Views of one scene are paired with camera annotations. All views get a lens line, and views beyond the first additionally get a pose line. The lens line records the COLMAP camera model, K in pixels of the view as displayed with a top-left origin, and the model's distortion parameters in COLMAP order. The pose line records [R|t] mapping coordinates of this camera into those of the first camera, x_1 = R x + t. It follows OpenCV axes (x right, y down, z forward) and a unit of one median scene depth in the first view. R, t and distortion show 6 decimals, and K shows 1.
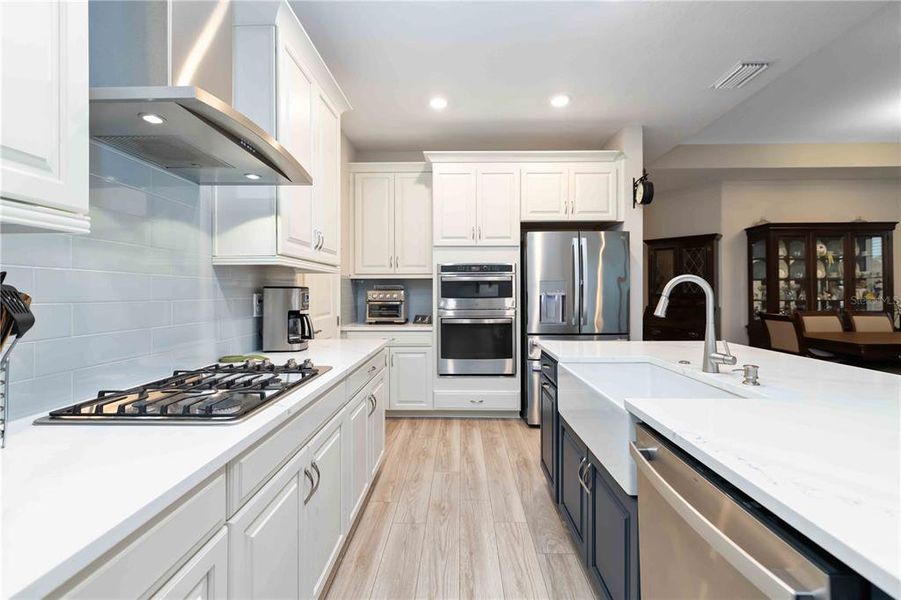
lens RADIAL K [[392.6, 0, 450.2], [0, 392.6, 291.0], [0, 0, 1]] dist [0.000691, 0.000459]
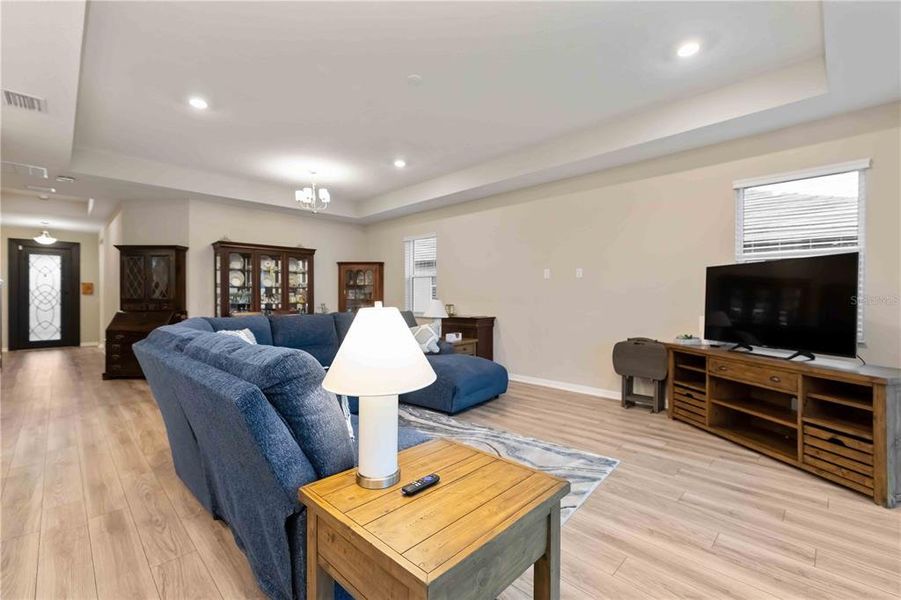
lens RADIAL K [[387.6, 0, 452.2], [0, 387.6, 299.0], [0, 0, 1]] dist [-0.000713, -0.000048]
pose [[0.681417, -0.002709, 0.731890, 0.584802], [-0.003009, 0.999974, 0.006503, -0.002764], [-0.731889, -0.006633, 0.681391, -0.477233]]
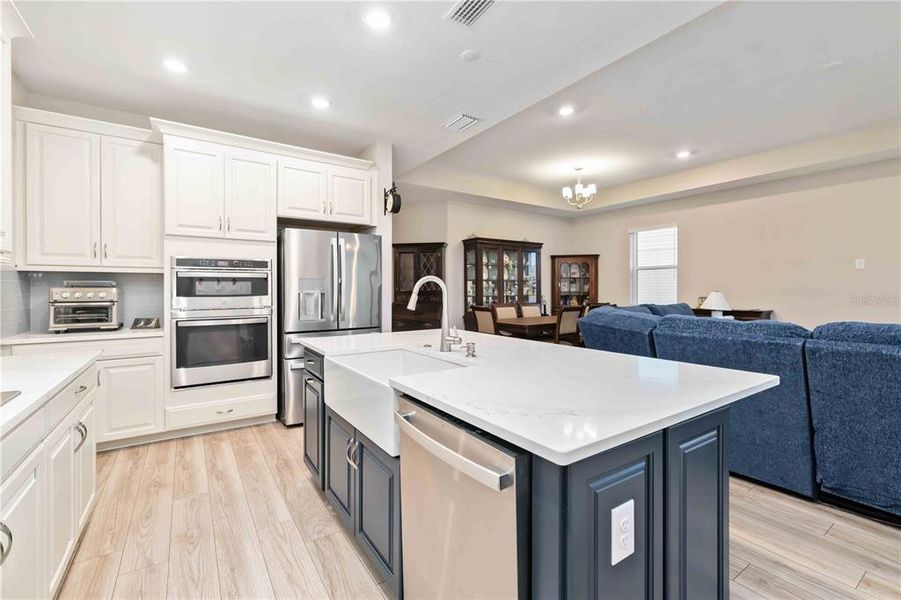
lens RADIAL K [[392.6, 0, 450.2], [0, 392.6, 291.0], [0, 0, 1]] dist [0.000691, 0.000459]
pose [[0.815283, -0.001320, 0.579061, -0.032147], [-0.001978, 0.999985, 0.005064, 0.000181], [-0.579059, -0.005274, 0.815268, -0.028093]]
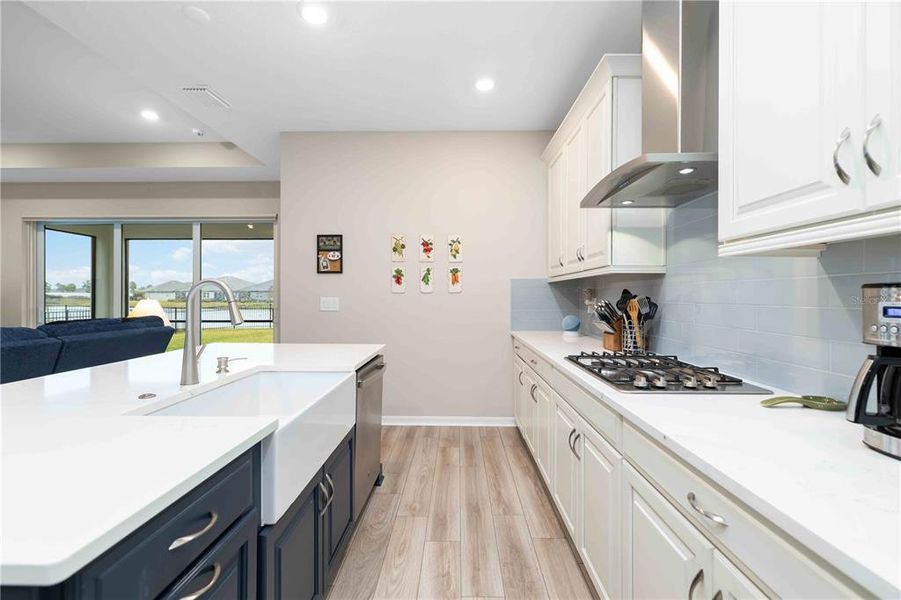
lens RADIAL K [[389.4, 0, 451.9], [0, 389.4, 294.7], [0, 0, 1]] dist [-0.000366, 0.000051]
pose [[-0.999966, 0.003375, -0.007552, 0.020130], [0.003384, 0.999994, -0.001185, 0.000907], [0.007548, -0.001210, -0.999971, 0.816242]]
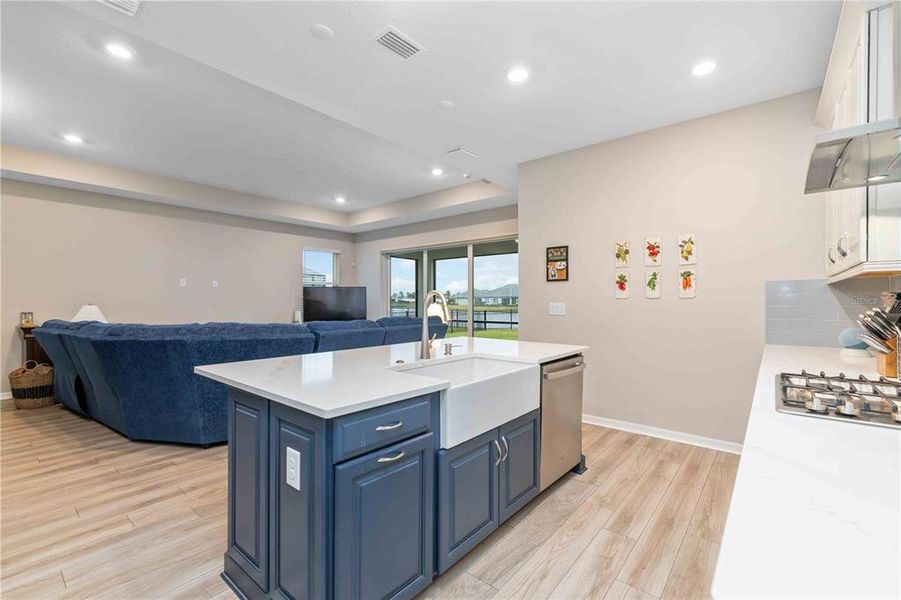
lens RADIAL K [[387.6, 0, 452.2], [0, 387.6, 299.0], [0, 0, 1]] dist [-0.000713, -0.000048]
pose [[-0.784249, 0.006973, 0.620407, -0.126000], [0.003969, 0.999973, -0.006222, 0.000470], [-0.620434, -0.002417, -0.784255, 0.870750]]
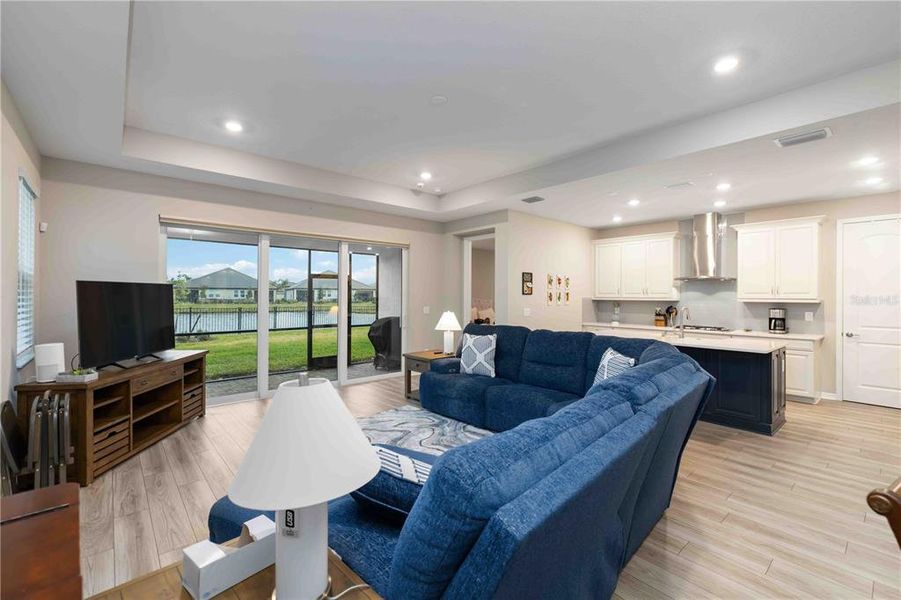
lens RADIAL K [[389.4, 0, 451.9], [0, 389.4, 294.7], [0, 0, 1]] dist [-0.000366, 0.000051]
pose [[-0.734728, -0.003304, -0.678354, 1.759598], [-0.002131, 0.999994, -0.002562, -0.050658], [0.678359, -0.000437, -0.734731, 0.868351]]
